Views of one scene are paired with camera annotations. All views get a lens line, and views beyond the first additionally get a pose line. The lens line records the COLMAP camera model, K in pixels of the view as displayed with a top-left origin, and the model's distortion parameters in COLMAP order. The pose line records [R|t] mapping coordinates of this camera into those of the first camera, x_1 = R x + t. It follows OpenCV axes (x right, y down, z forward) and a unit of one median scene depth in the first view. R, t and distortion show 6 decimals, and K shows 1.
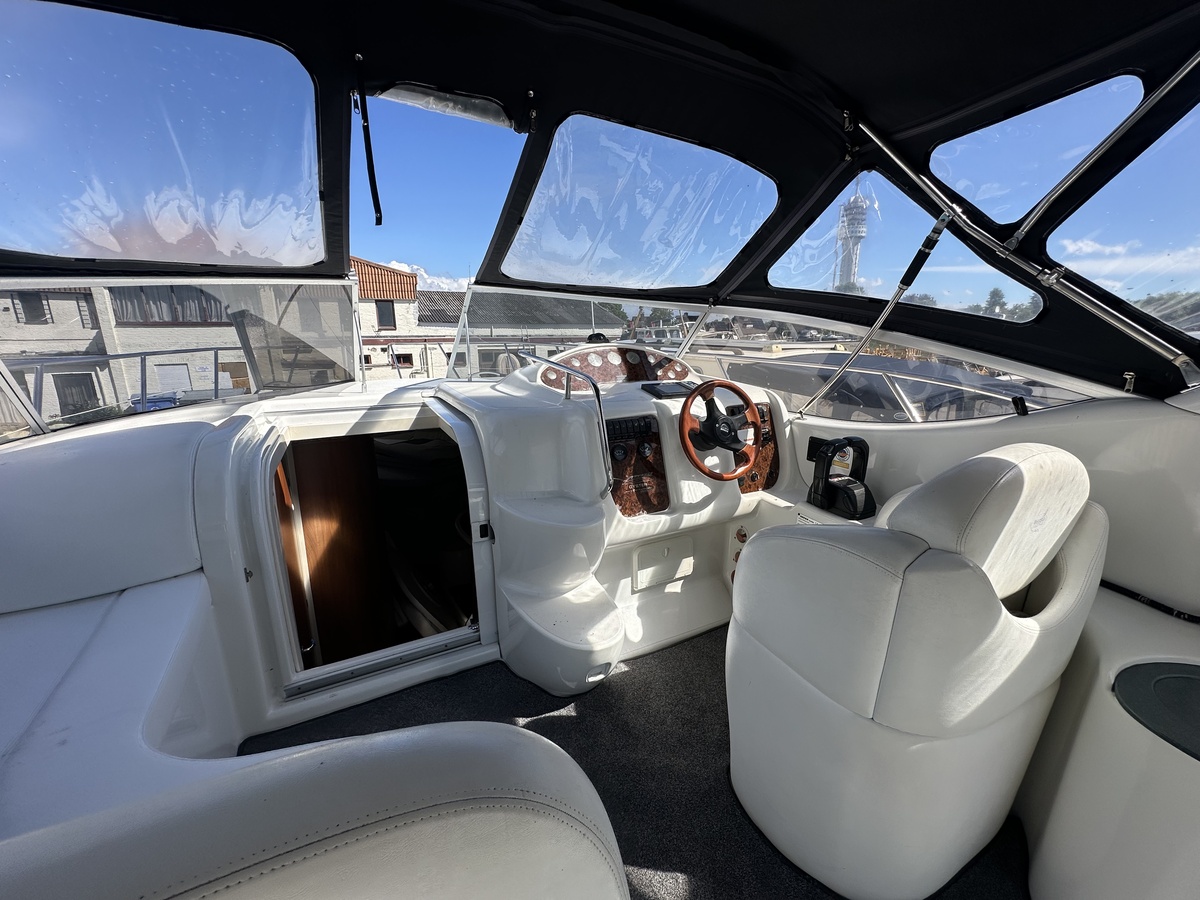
lens RADIAL K [[478.6, 0, 600.0], [0, 478.6, 450.0], [0, 0, 1]] dist [-0.000883, 0.000322]
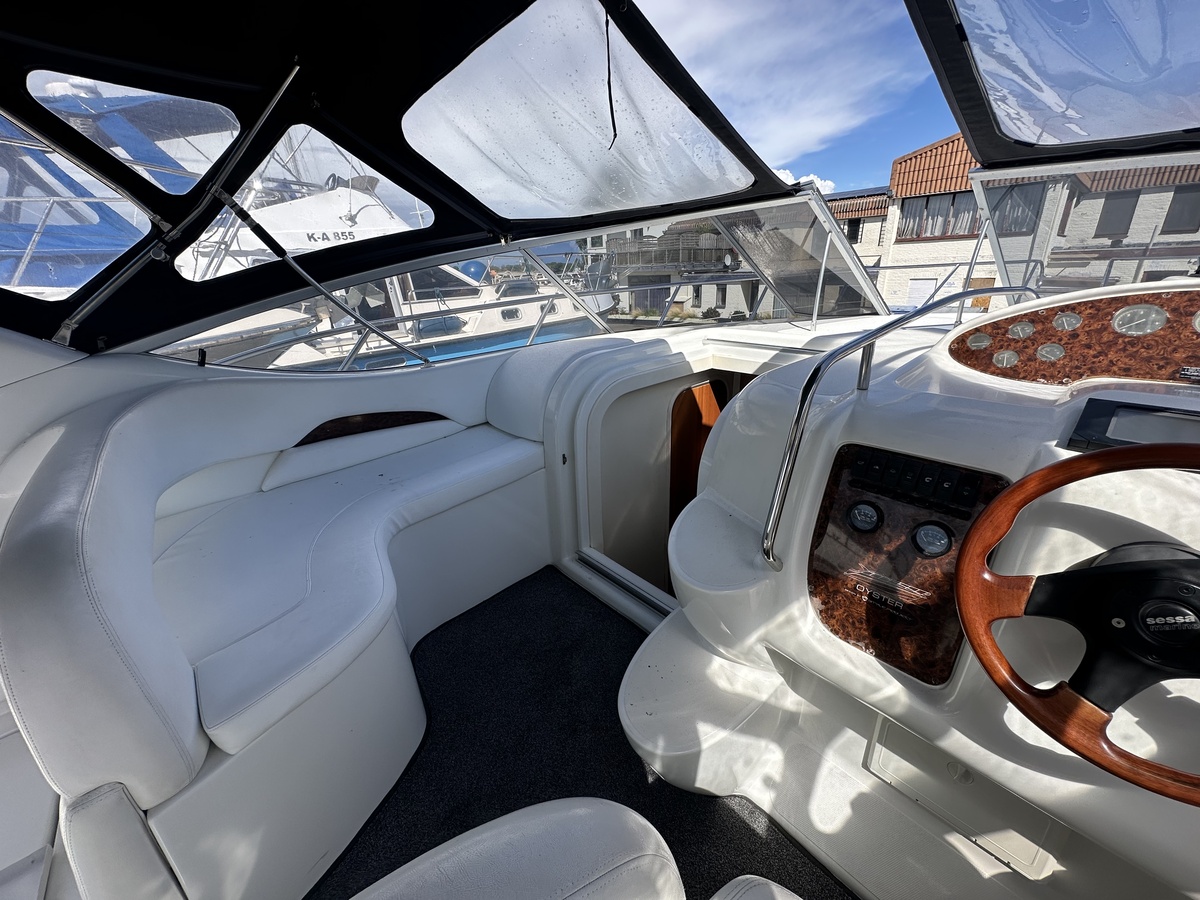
lens RADIAL K [[477.9, 0, 600.0], [0, 477.9, 450.0], [0, 0, 1]] dist [-0.004092, 0.000760]
pose [[0.228666, 0.346761, -0.909653, 0.351609], [-0.189146, 0.932429, 0.307896, -0.138344], [0.954953, 0.101652, 0.278803, 0.506739]]
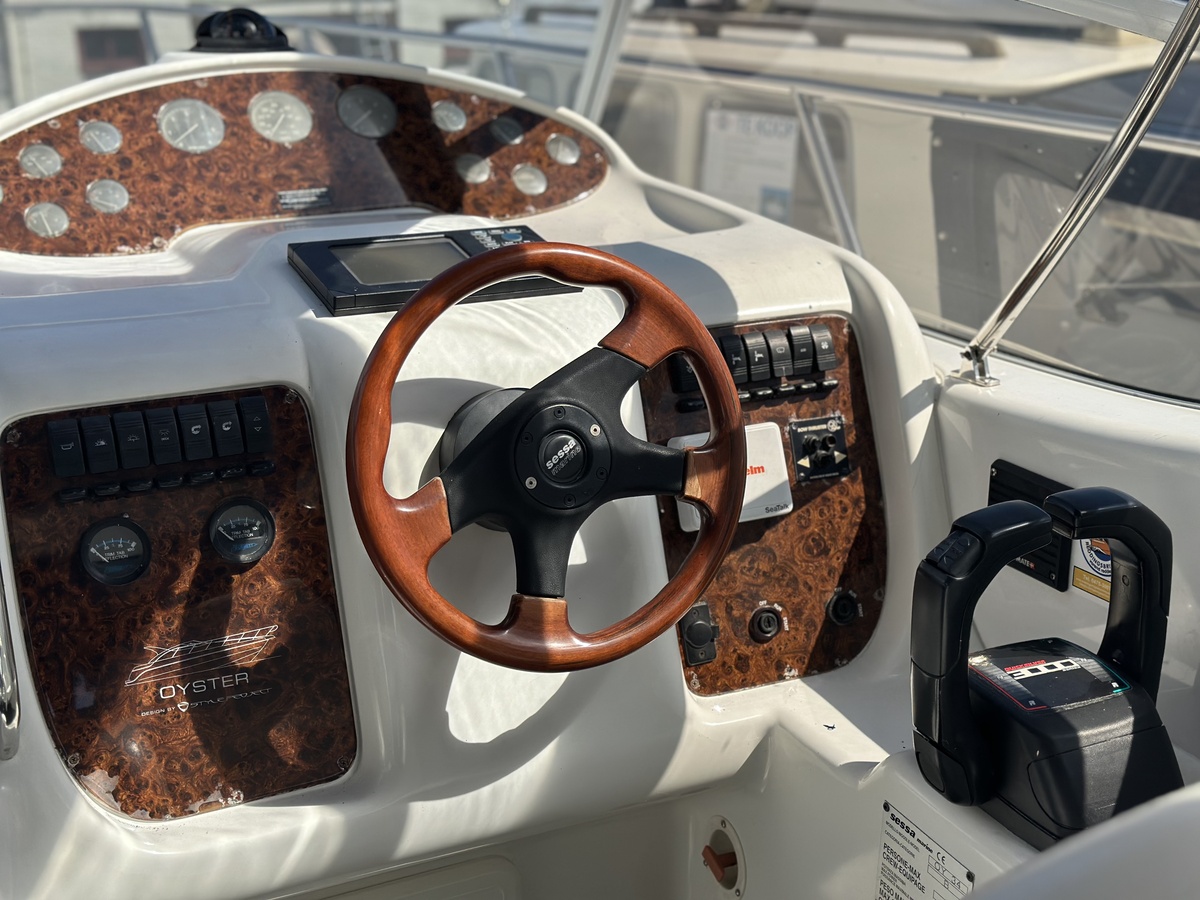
lens RADIAL K [[1669.4, 0, 600.0], [0, 1669.4, 450.0], [0, 0, 1]] dist [0.219883, -0.502888]
pose [[0.999291, 0.001146, -0.037631, 0.269330], [0.000684, 0.998819, 0.048591, -0.072949], [0.037642, -0.048582, 0.998110, 0.147908]]
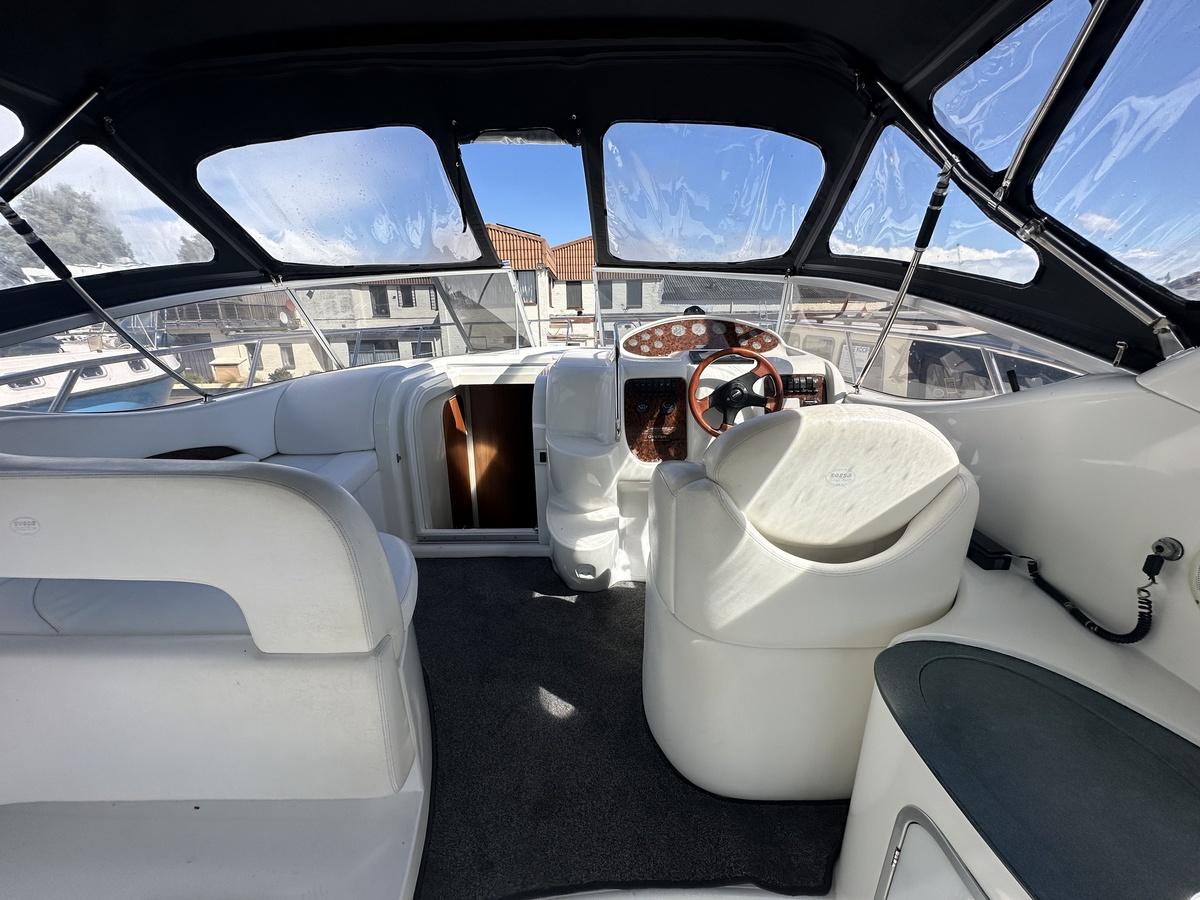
lens RADIAL K [[478.6, 0, 600.0], [0, 478.6, 450.0], [0, 0, 1]] dist [-0.000883, 0.000322]
pose [[0.878577, 0.122582, -0.461602, 0.436975], [-0.101543, 0.992347, 0.070256, 0.033815], [0.466681, -0.014853, 0.884301, -0.087628]]
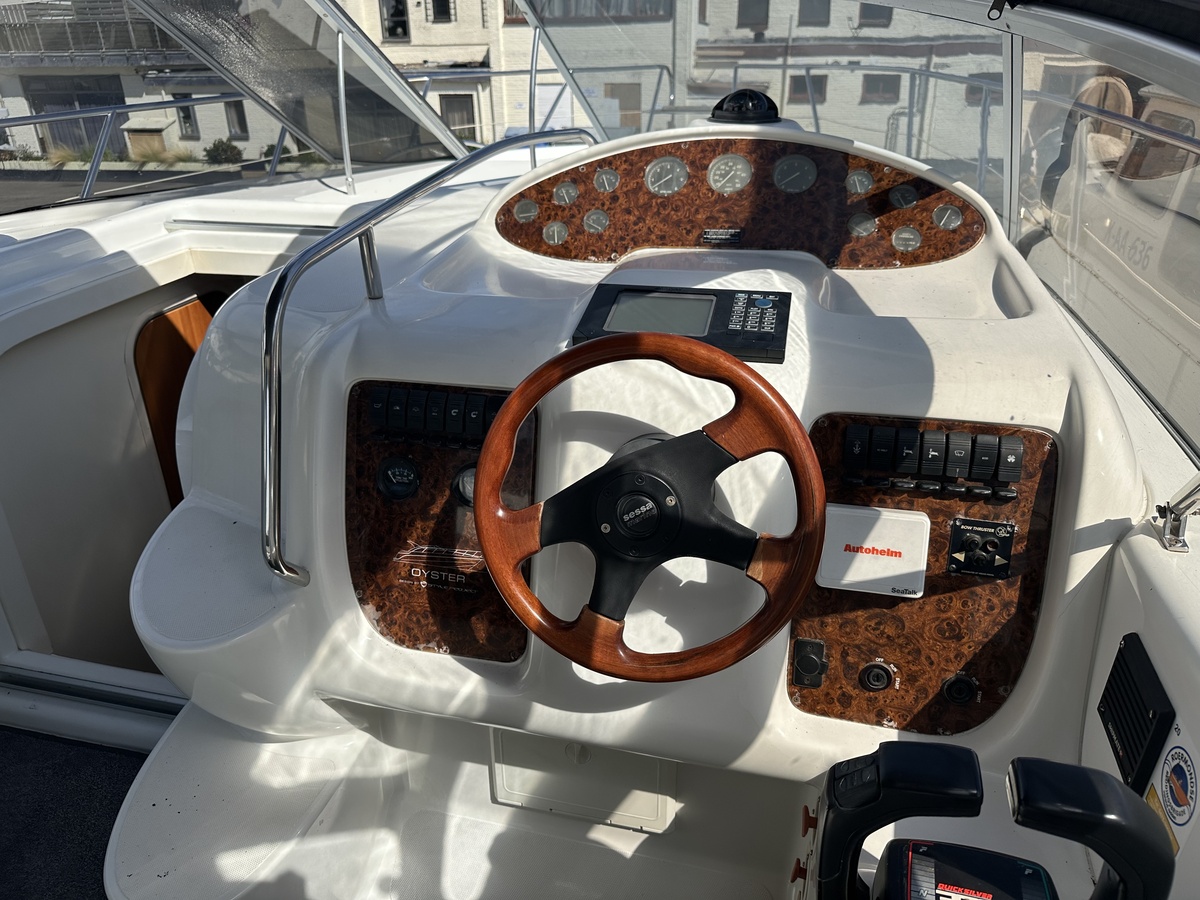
lens RADIAL K [[839.6, 0, 601.5], [0, 839.6, 453.8], [0, 0, 1]] dist [0.161315, -0.349396]
pose [[0.745720, 0.288244, -0.600681, 0.464442], [-0.147162, 0.950564, 0.273444, -0.181186], [0.649804, -0.115515, 0.751273, 0.530514]]
